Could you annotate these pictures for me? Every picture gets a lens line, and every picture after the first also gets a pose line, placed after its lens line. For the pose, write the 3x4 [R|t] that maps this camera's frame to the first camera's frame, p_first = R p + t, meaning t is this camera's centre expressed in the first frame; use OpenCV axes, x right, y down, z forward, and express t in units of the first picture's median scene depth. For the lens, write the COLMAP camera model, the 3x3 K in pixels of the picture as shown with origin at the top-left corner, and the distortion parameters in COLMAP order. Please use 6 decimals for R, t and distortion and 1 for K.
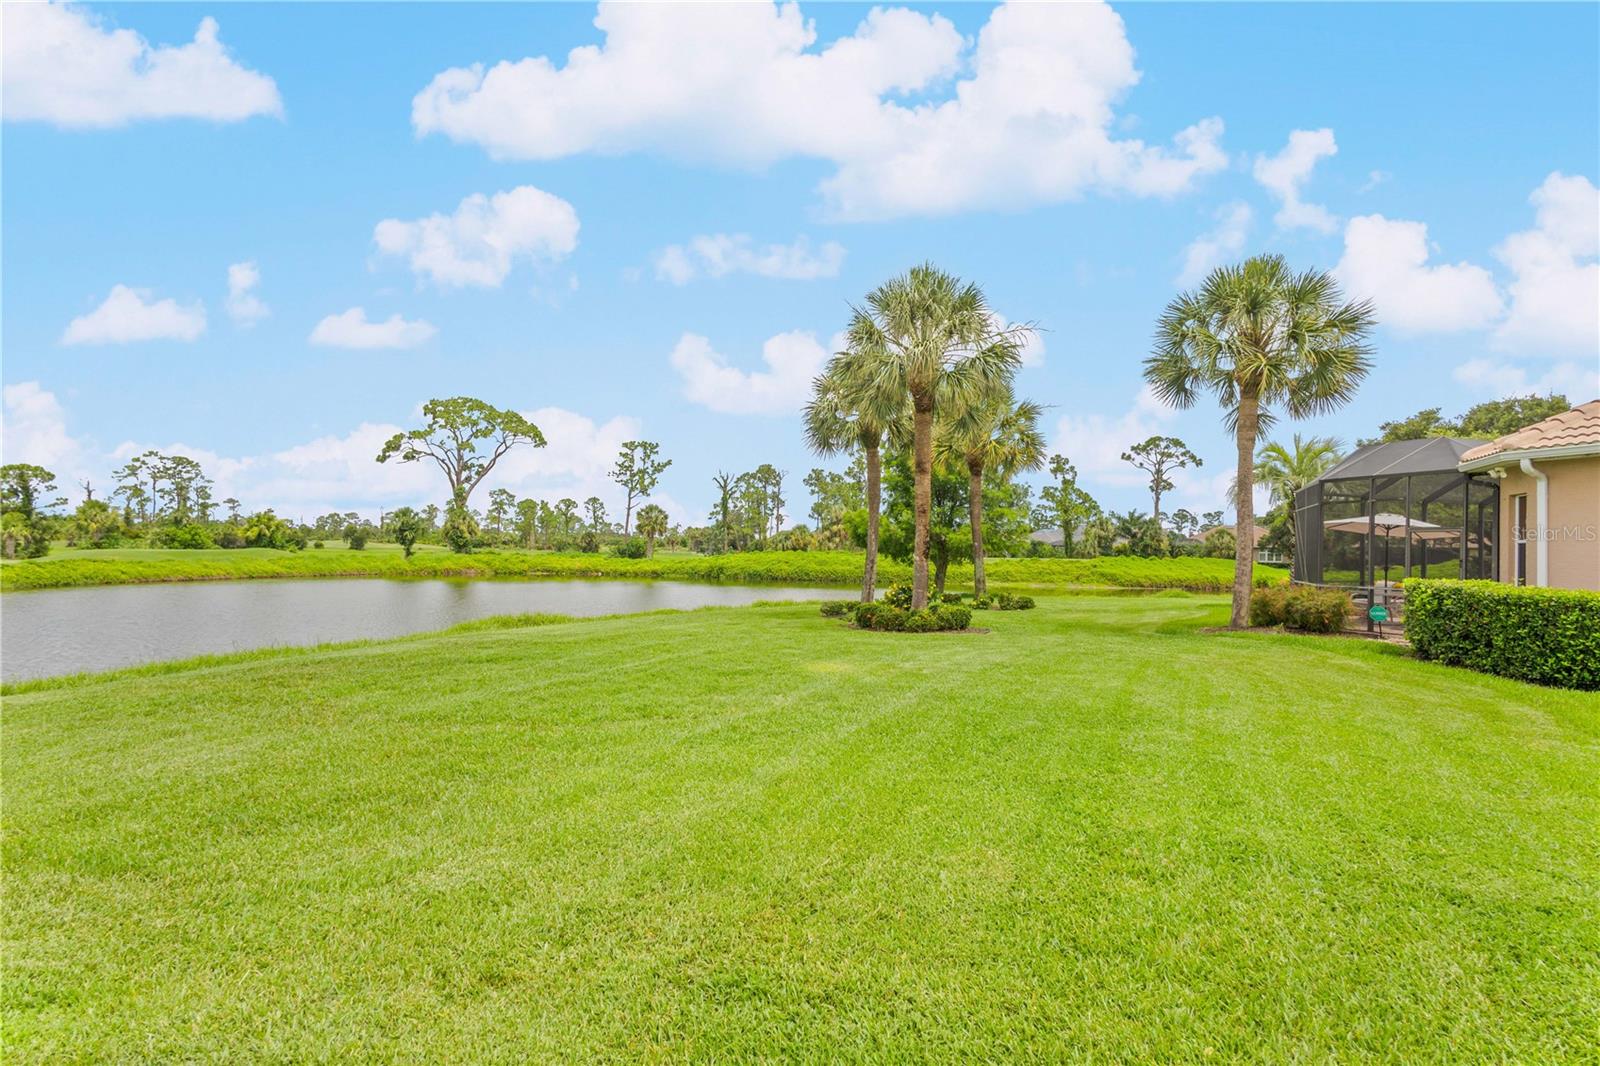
lens RADIAL K [[761.8, 0, 804.3], [0, 761.8, 548.4], [0, 0, 1]] dist [0.009673, -0.000050]
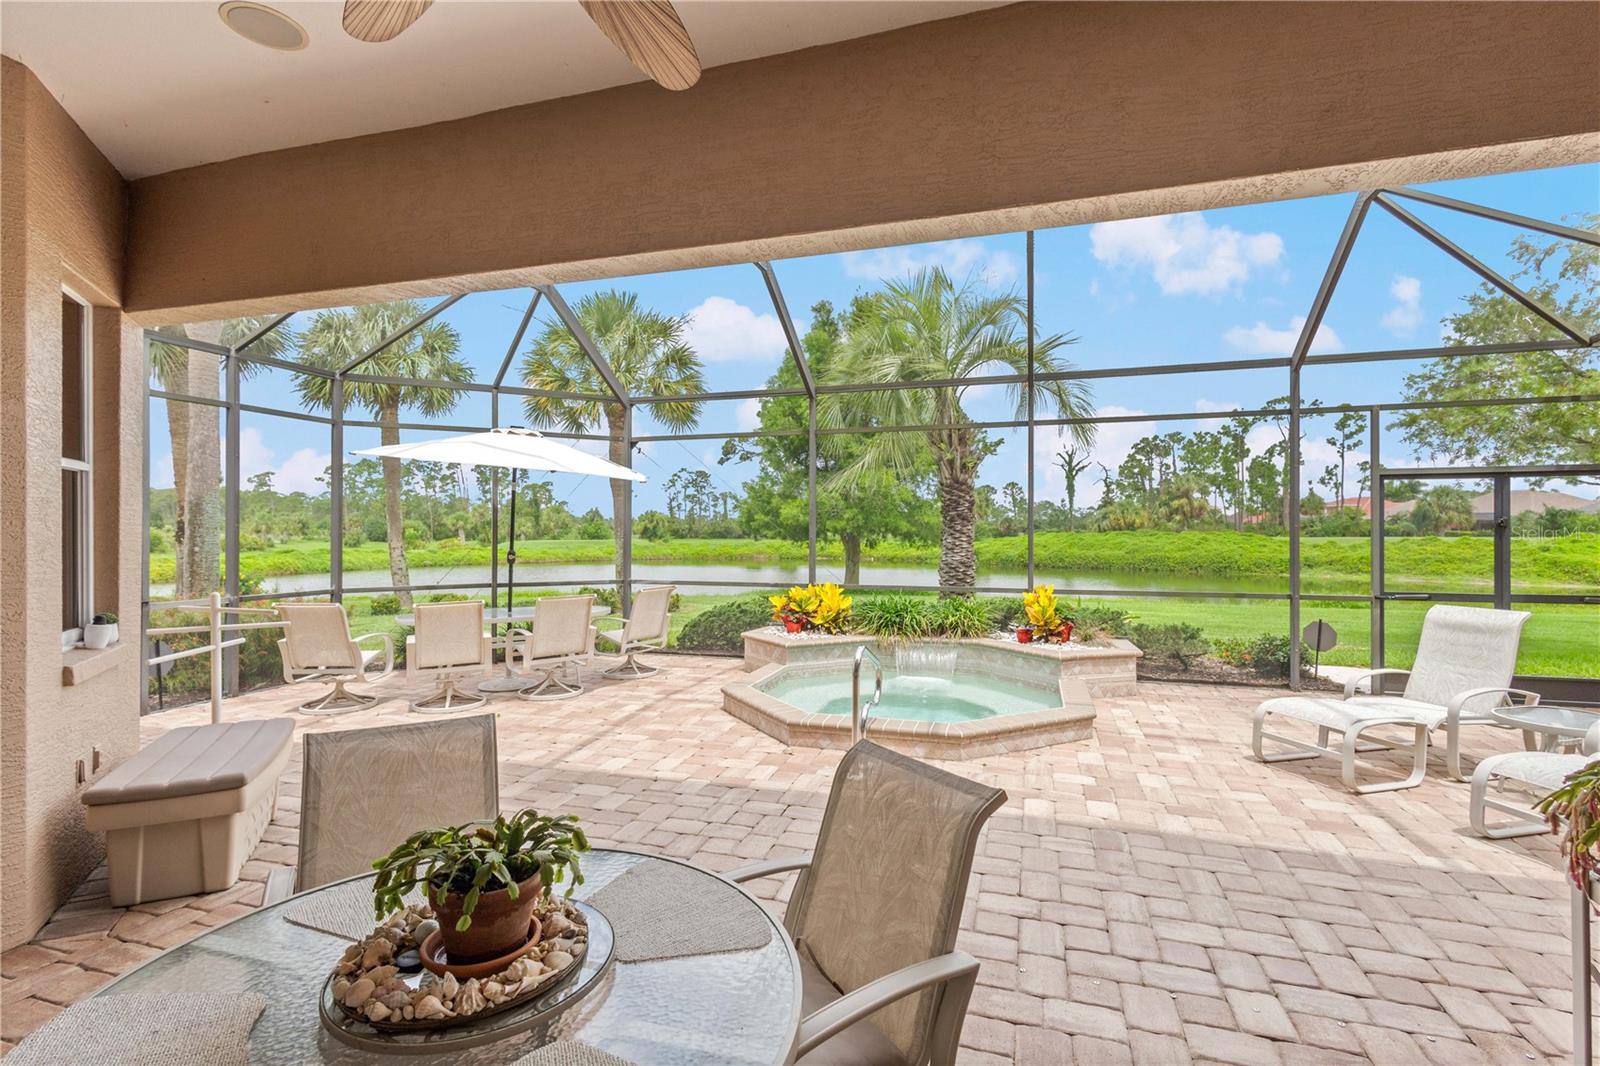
lens RADIAL K [[743.7, 0, 800.0], [0, 743.7, 533.0], [0, 0, 1]] dist [0.006237, 0.000403]
pose [[0.796620, -0.018312, -0.604203, 0.196640], [0.017168, 0.999823, -0.007667, 0.003946], [0.604236, -0.004265, 0.796794, 0.134464]]
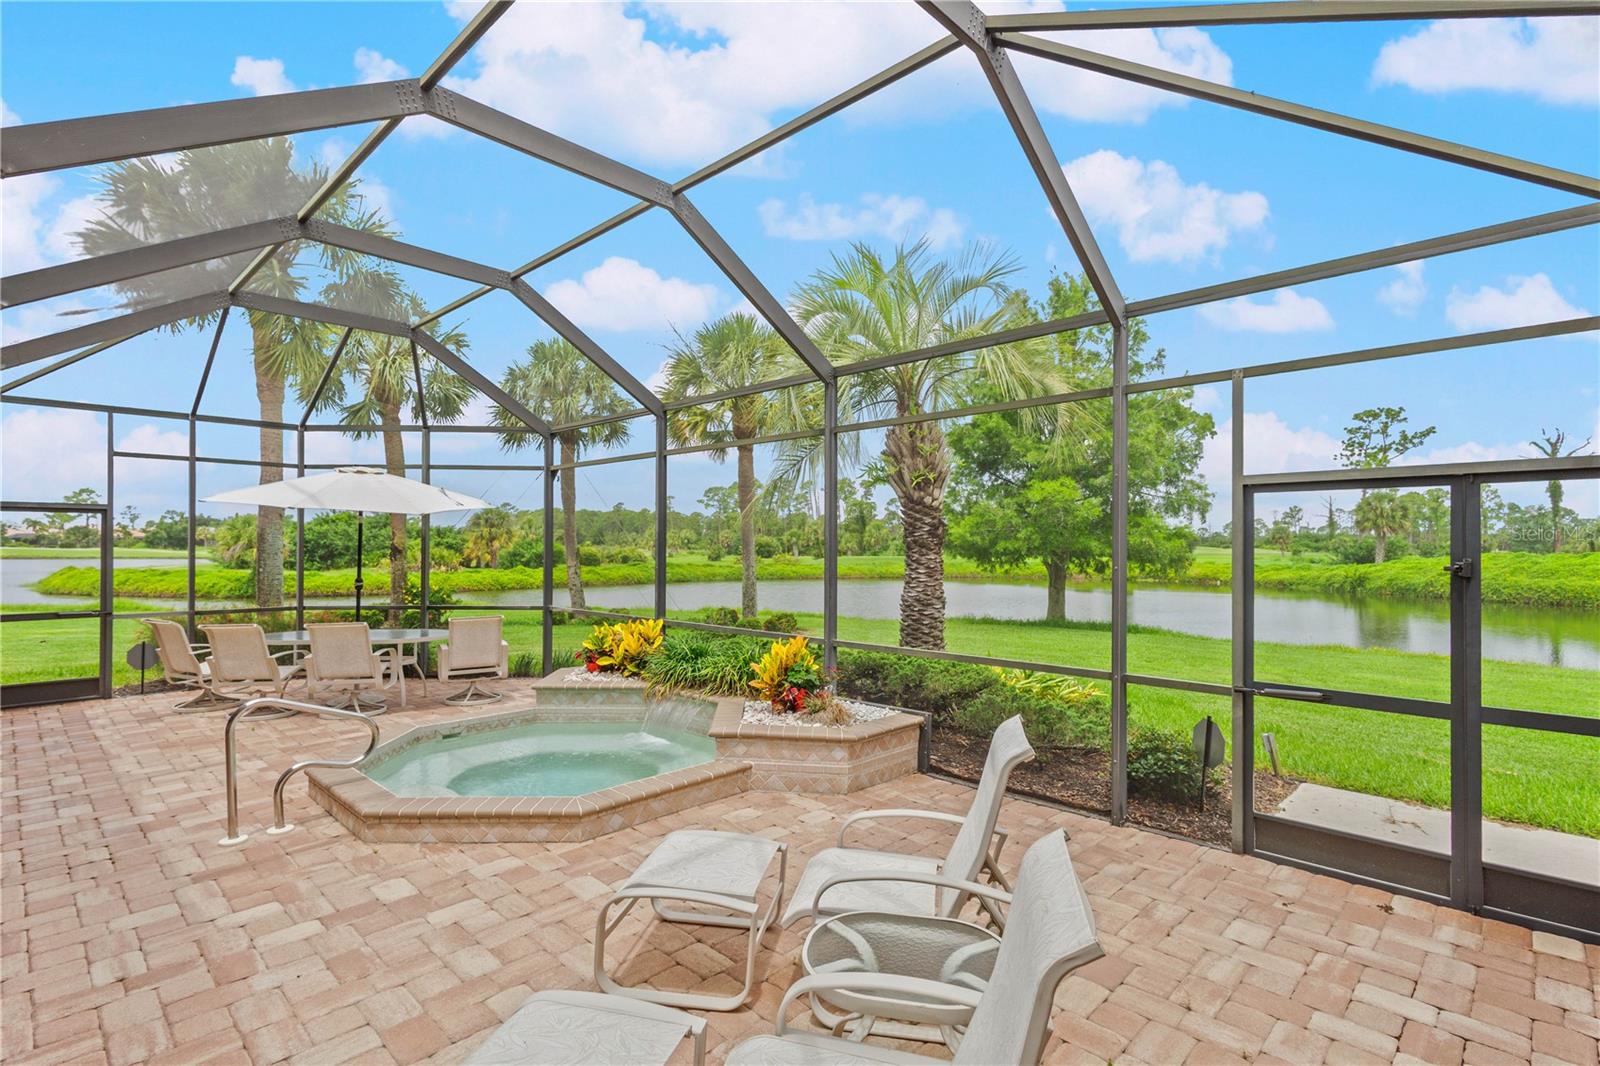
lens RADIAL K [[761.8, 0, 804.3], [0, 761.8, 548.4], [0, 0, 1]] dist [0.009673, -0.000050]
pose [[0.444384, -0.015364, -0.895705, 0.223473], [0.007285, 0.999882, -0.013536, 0.002936], [0.895807, -0.000510, 0.444444, 0.179710]]
